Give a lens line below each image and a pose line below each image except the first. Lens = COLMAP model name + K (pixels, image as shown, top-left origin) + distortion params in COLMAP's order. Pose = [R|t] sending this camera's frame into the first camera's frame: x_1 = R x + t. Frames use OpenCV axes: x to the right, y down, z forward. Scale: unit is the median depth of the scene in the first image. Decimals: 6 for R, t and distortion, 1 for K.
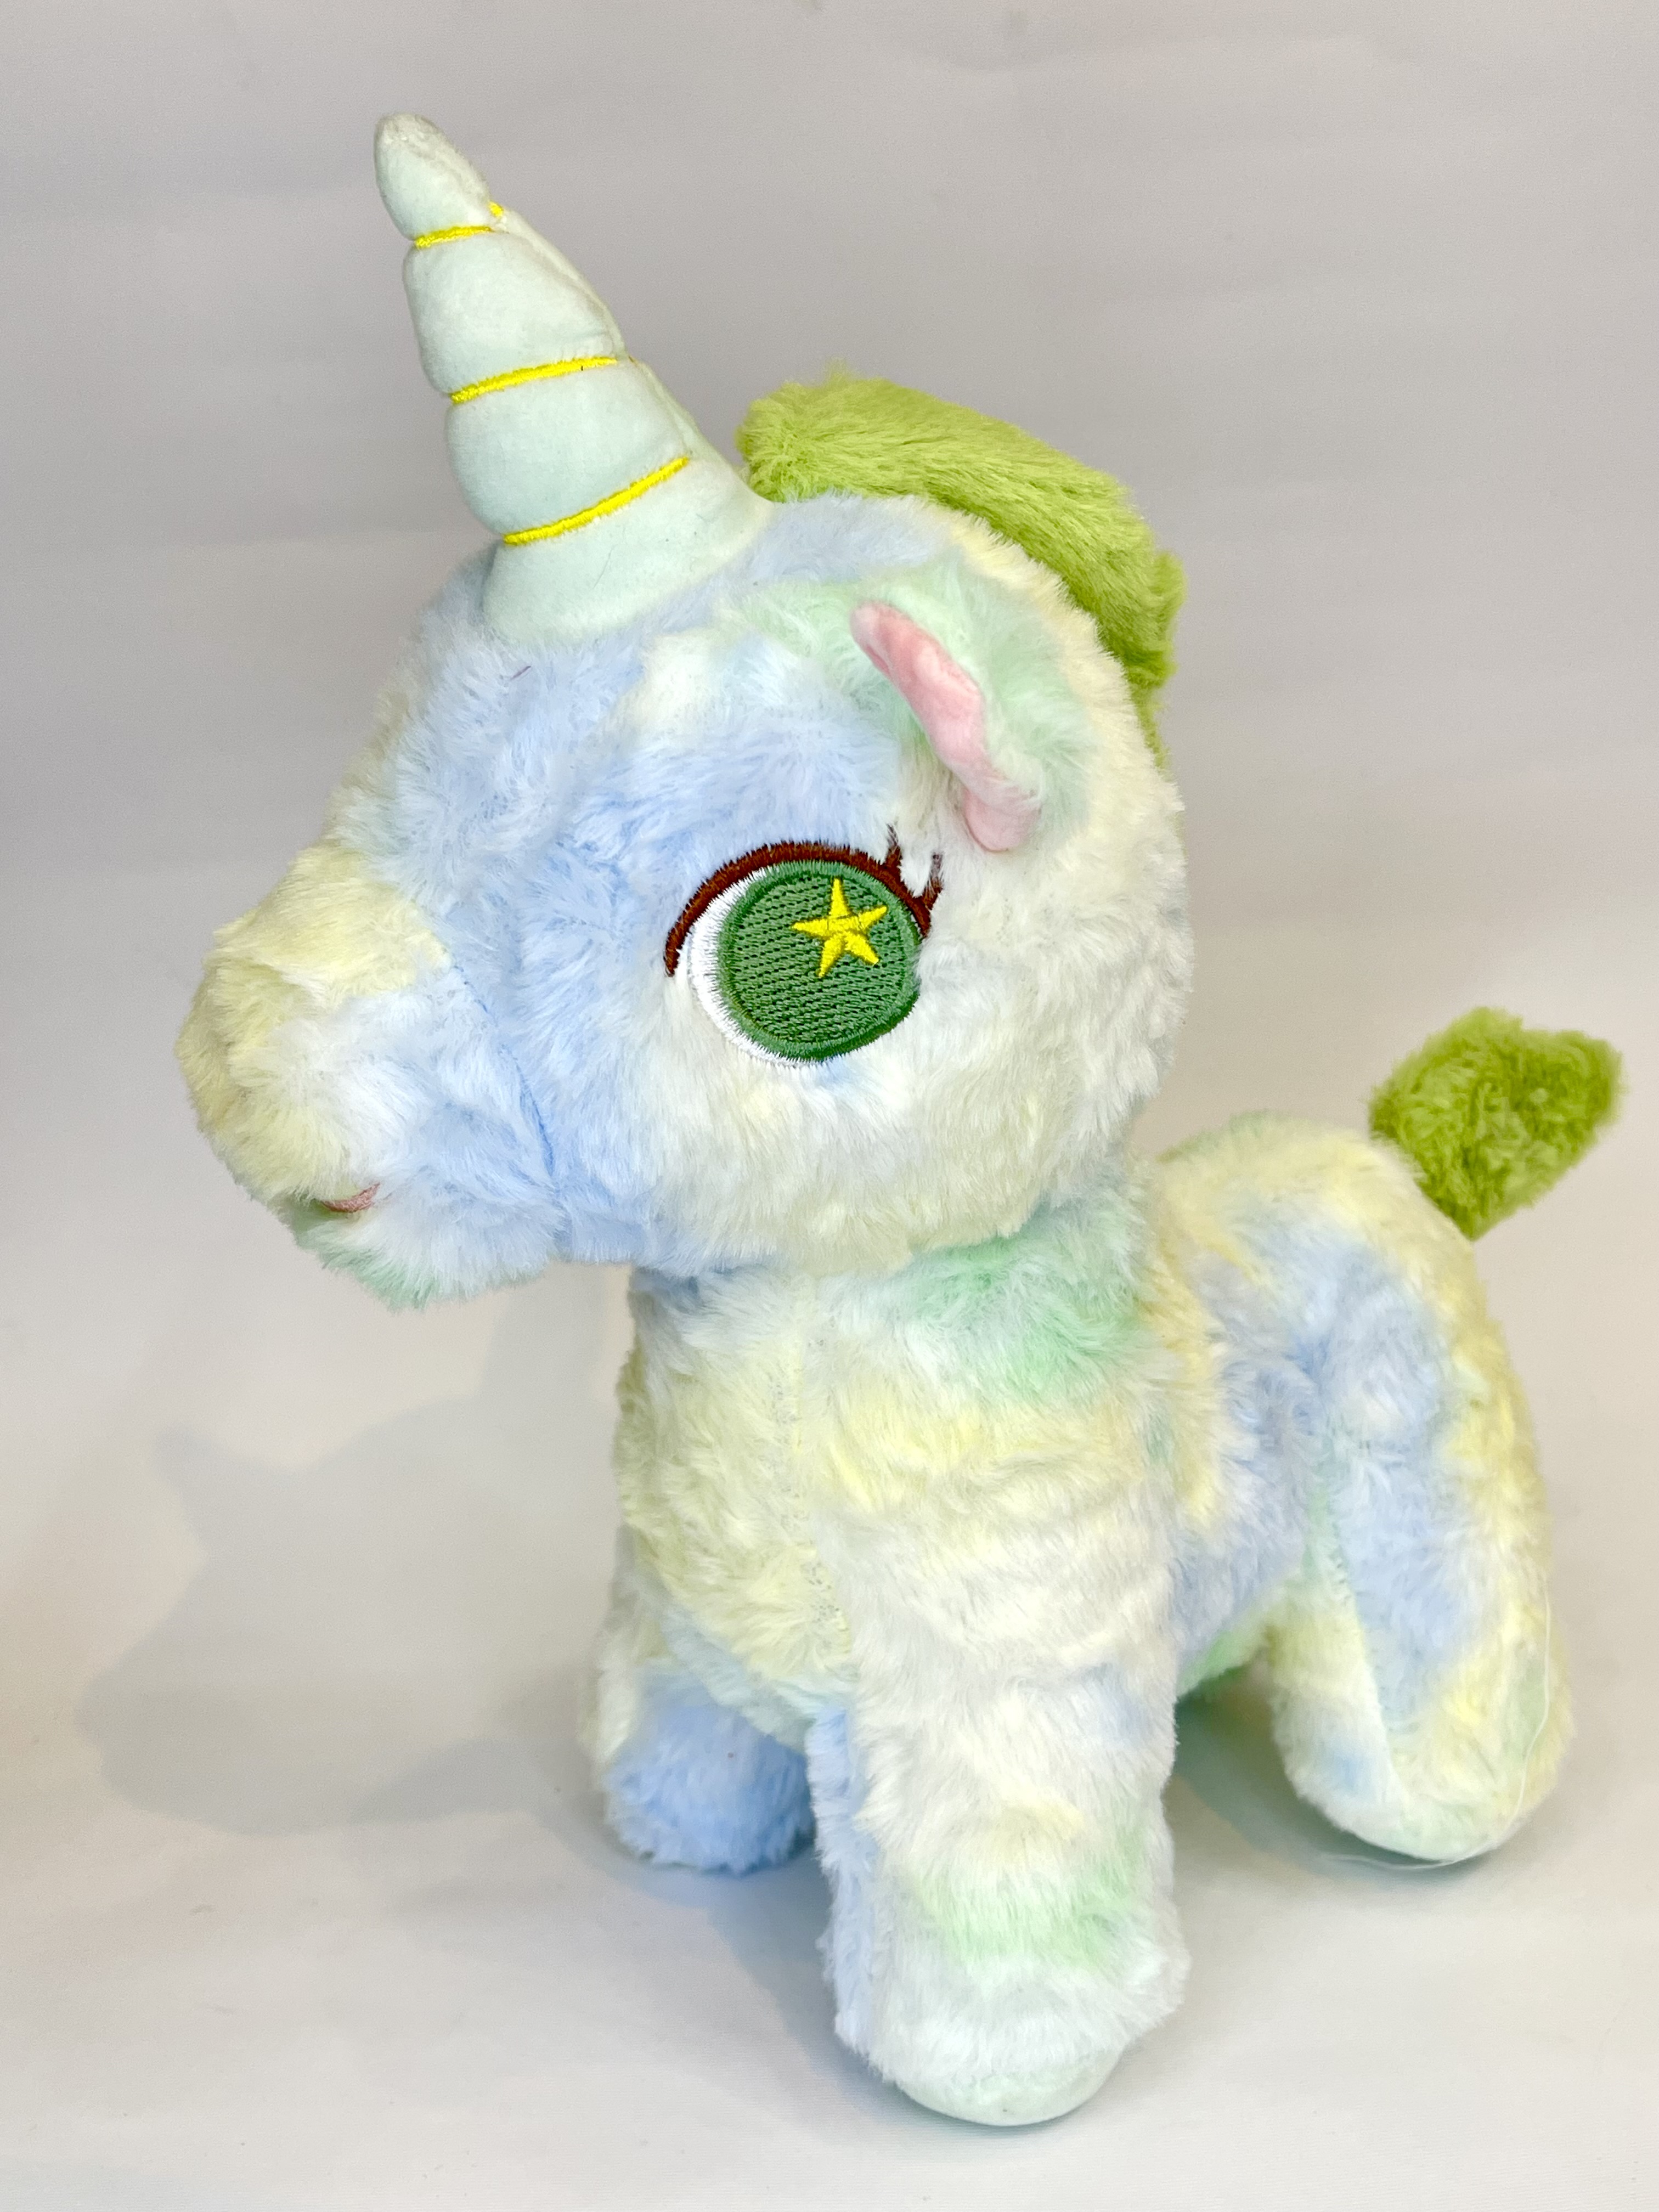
lens RADIAL K [[2296.5, 0, 829.5], [0, 2296.5, 1106.0], [0, 0, 1]] dist [0.013755, -0.003004]
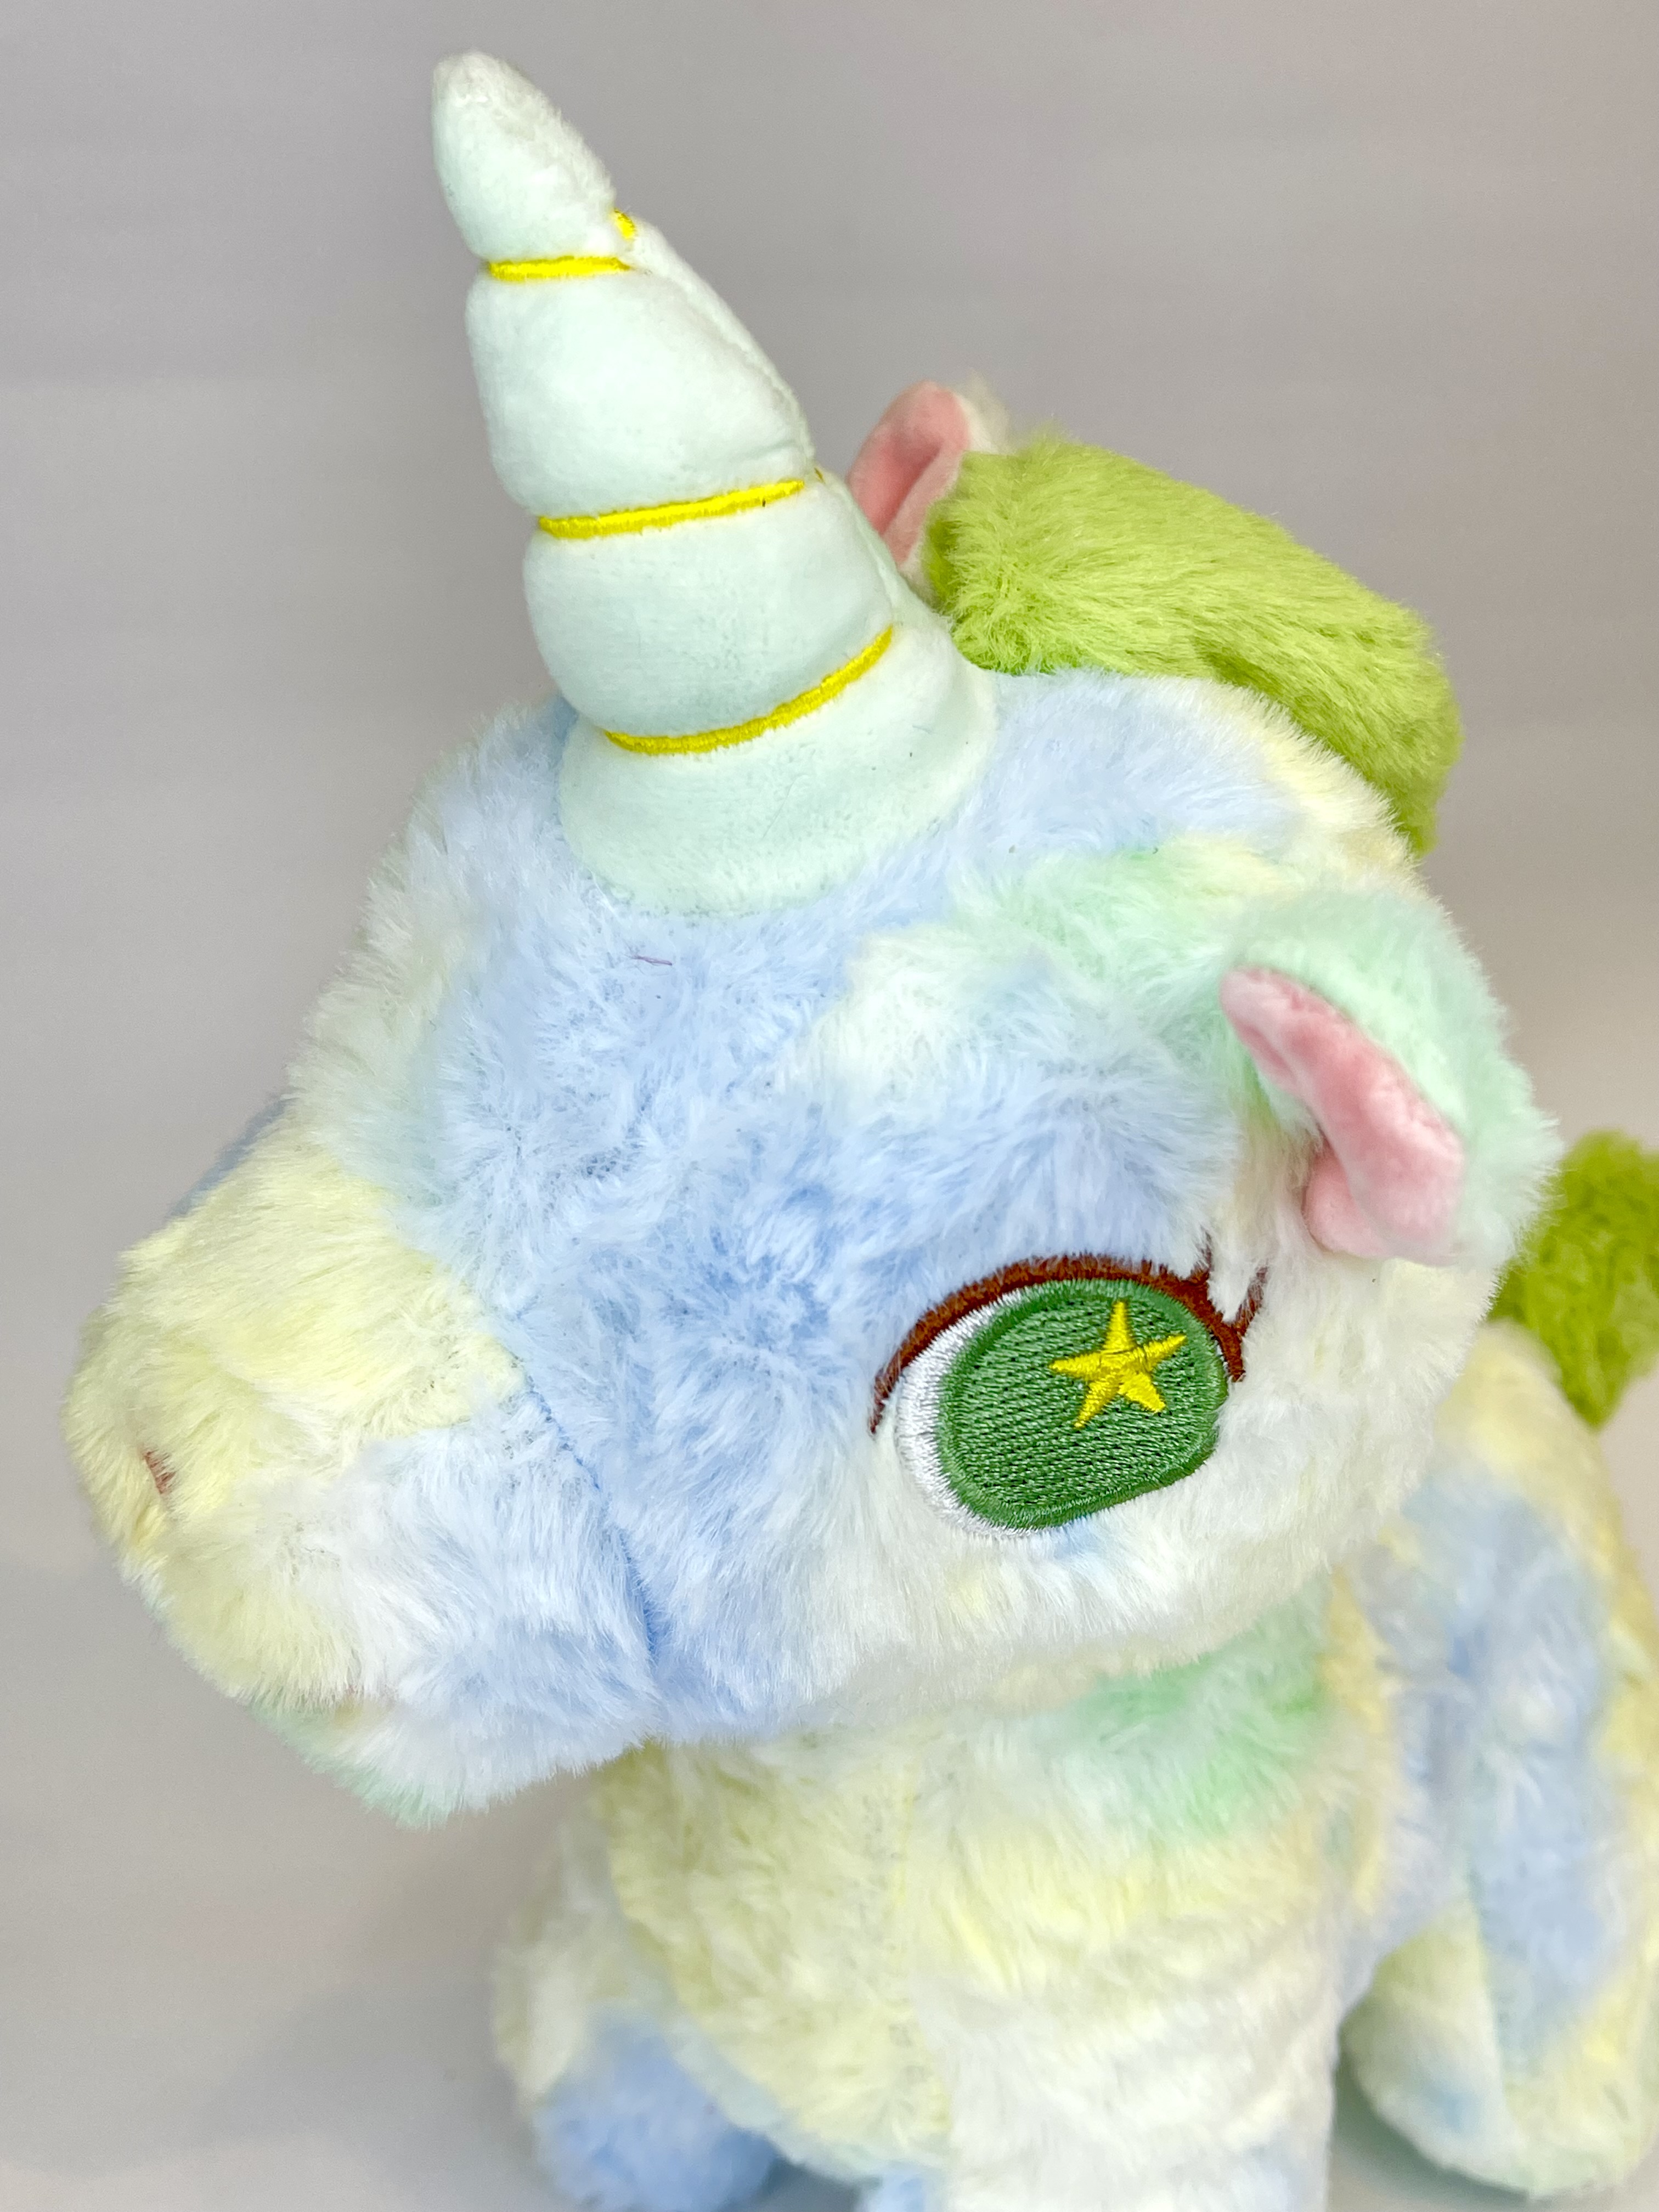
lens RADIAL K [[2365.0, 0, 829.5], [0, 2365.0, 1106.0], [0, 0, 1]] dist [0.164649, -0.596168]
pose [[0.991463, 0.023799, 0.128198, -0.164375], [-0.037395, 0.993799, 0.104719, -0.214928], [-0.124911, -0.108619, 0.986204, 0.309081]]
